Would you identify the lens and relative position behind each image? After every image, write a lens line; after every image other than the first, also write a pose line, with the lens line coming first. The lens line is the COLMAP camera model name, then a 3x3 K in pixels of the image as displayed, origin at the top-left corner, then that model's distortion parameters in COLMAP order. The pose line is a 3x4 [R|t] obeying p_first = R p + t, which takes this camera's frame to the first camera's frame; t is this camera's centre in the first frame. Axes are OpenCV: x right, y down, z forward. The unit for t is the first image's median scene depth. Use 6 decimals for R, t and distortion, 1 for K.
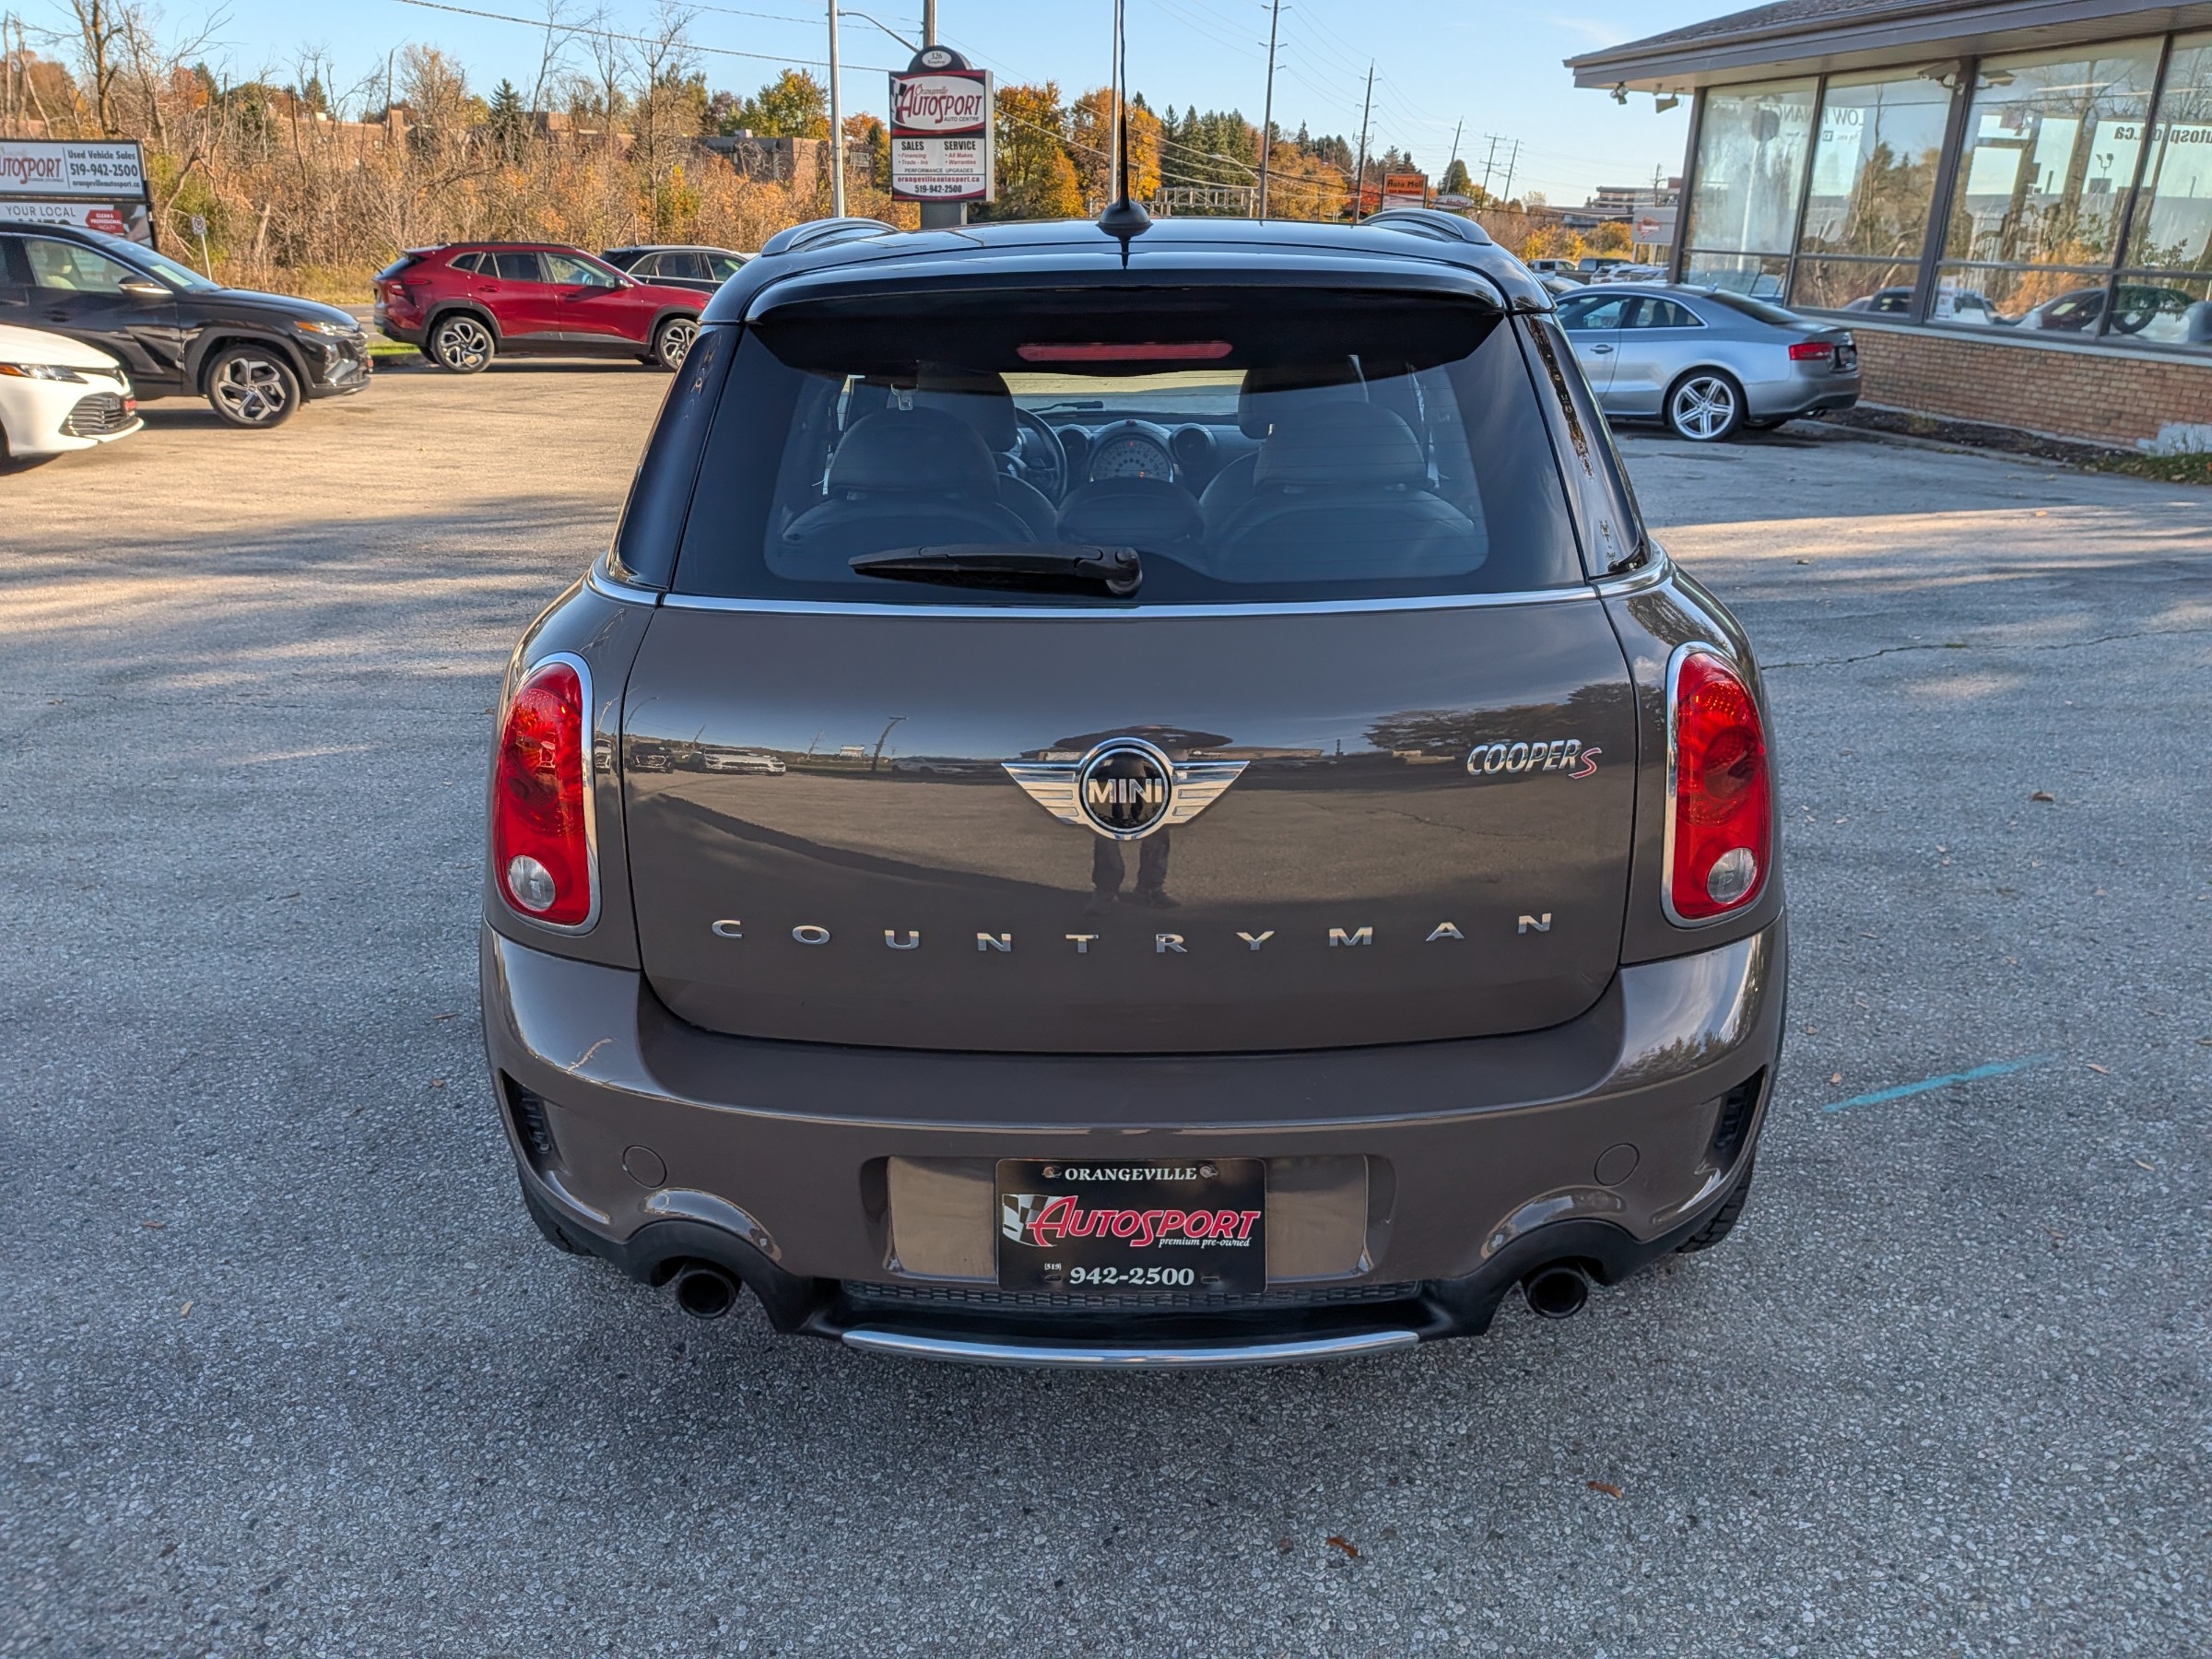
lens RADIAL K [[1639.5, 0, 1102.0], [0, 1639.5, 794.6], [0, 0, 1]] dist [0.021432, -0.012256]
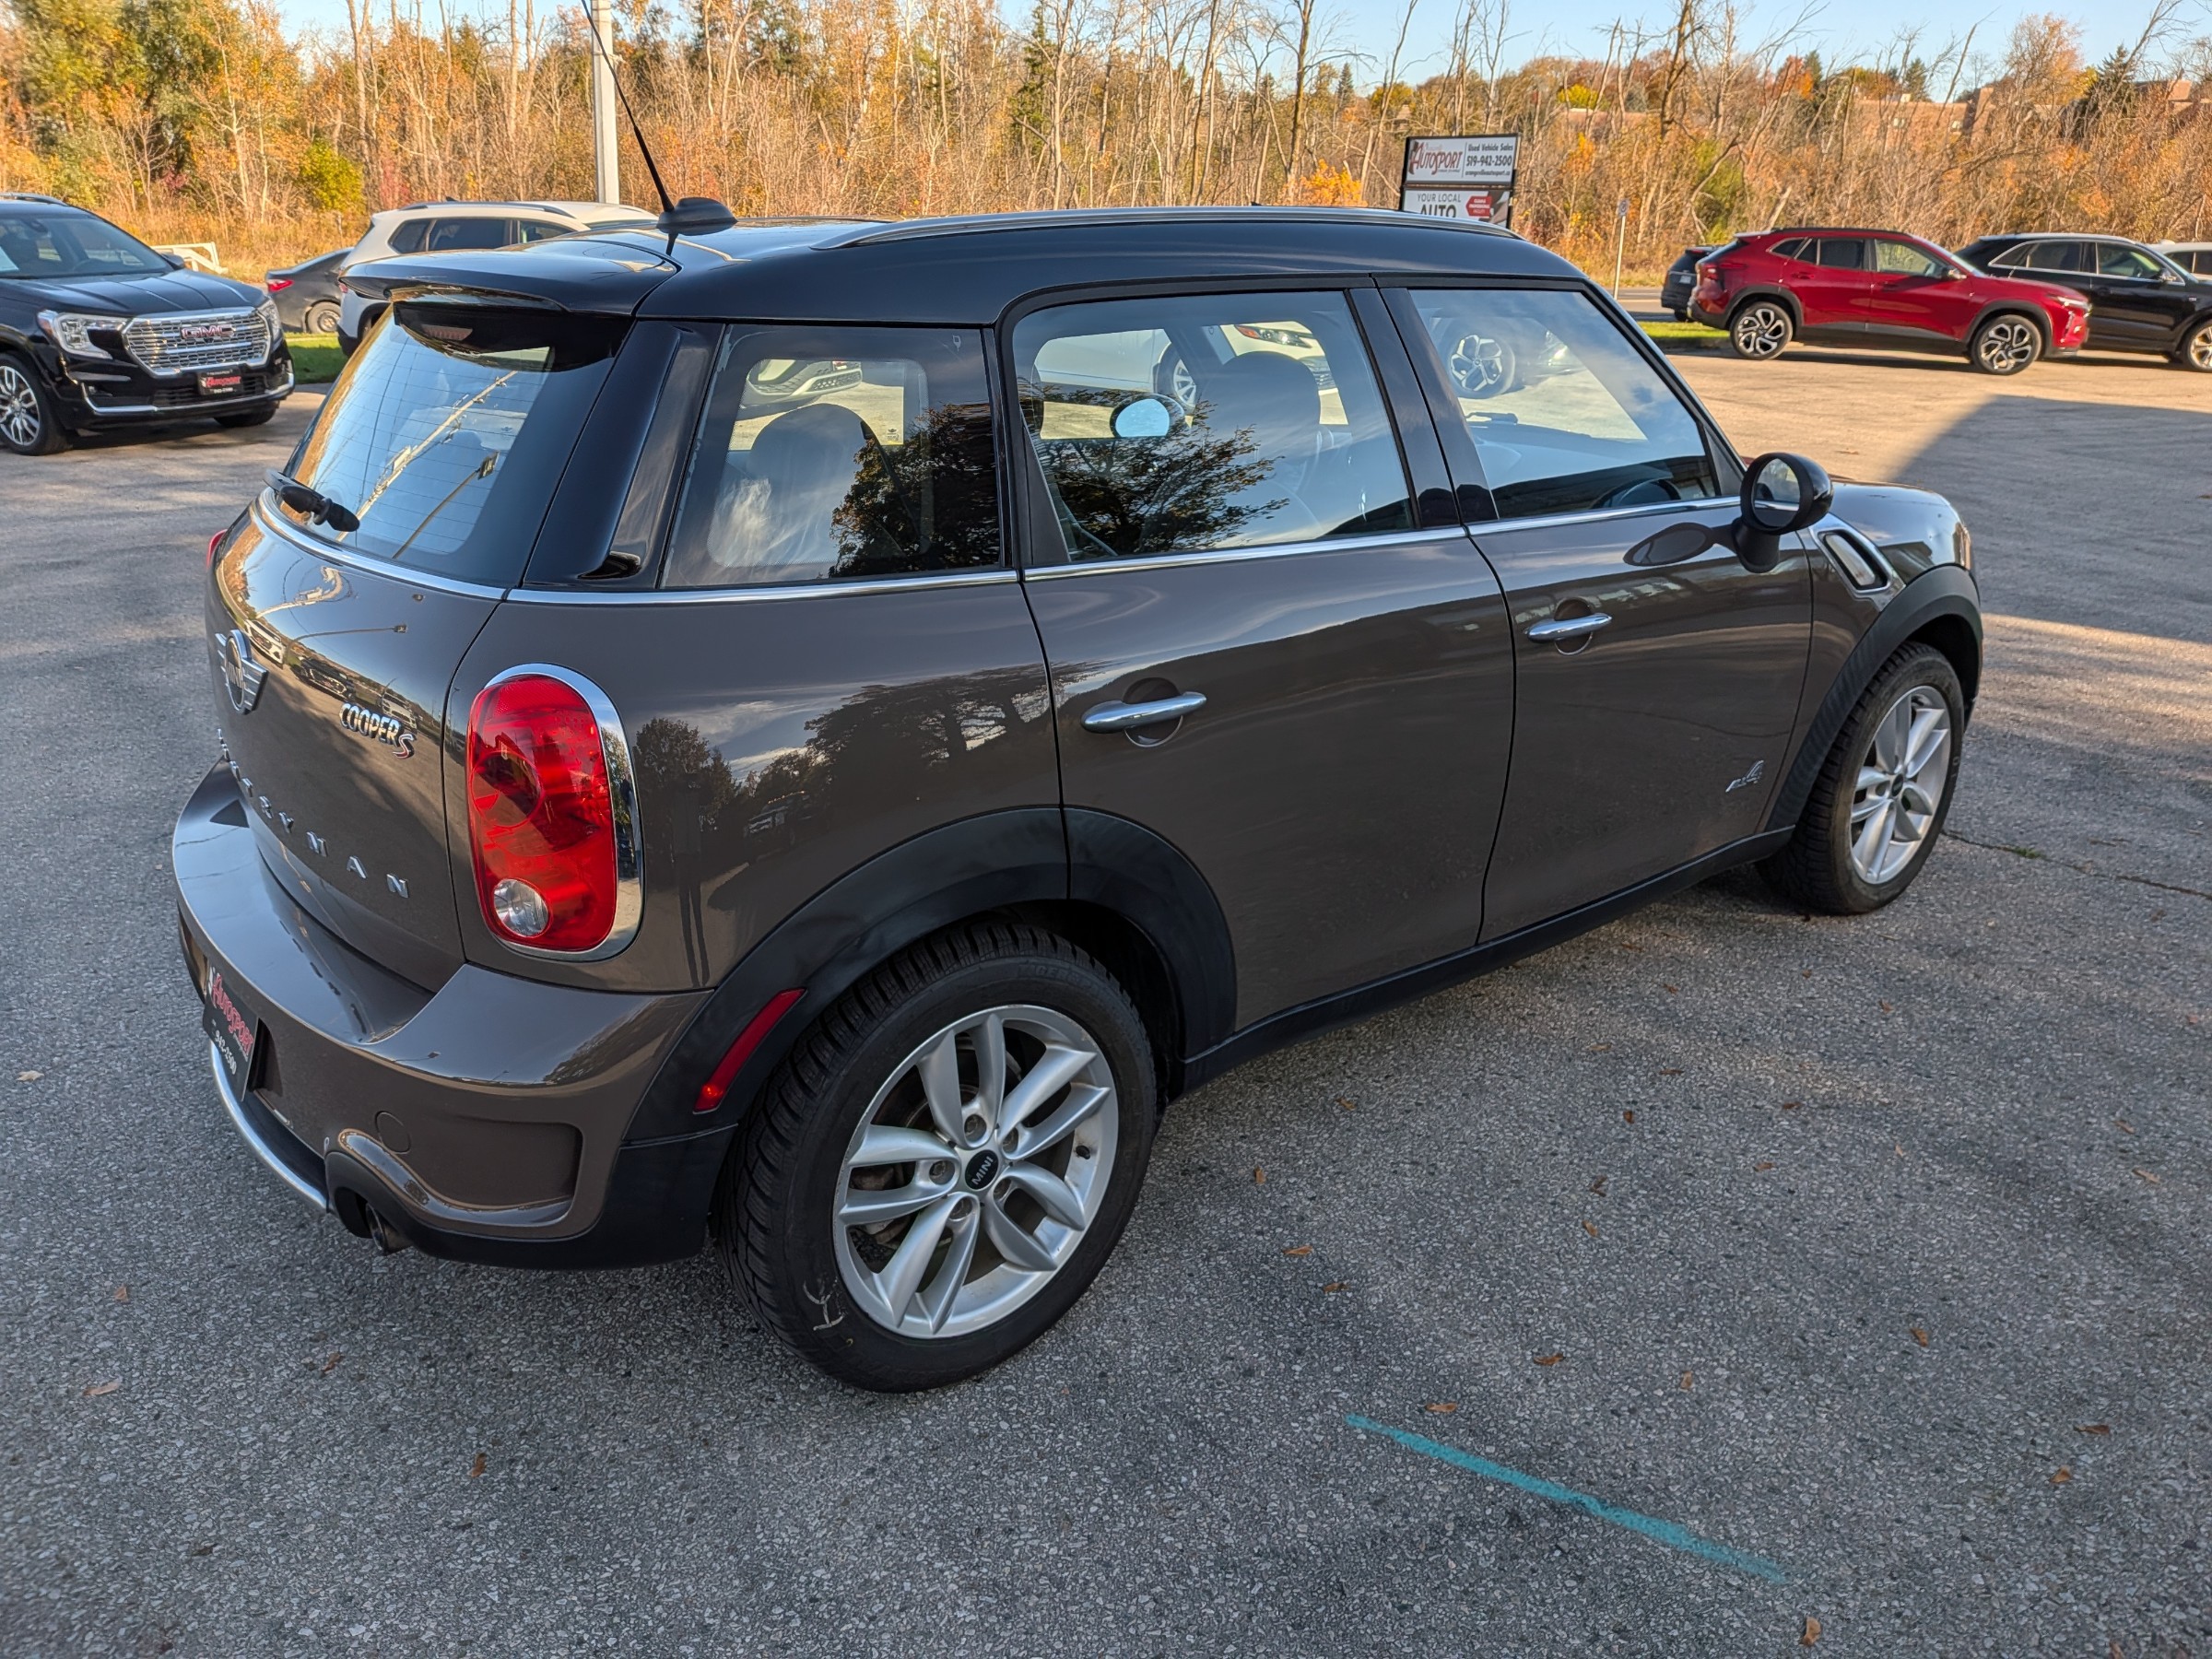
lens RADIAL K [[1615.5, 0, 1160.7], [0, 1615.5, 829.8], [0, 0, 1]] dist [0.047027, -0.027890]
pose [[0.642591, 0.282629, -0.712178, 0.172567], [-0.260728, 0.954671, 0.143612, -0.030749], [0.720485, 0.093401, 0.687152, 0.083122]]
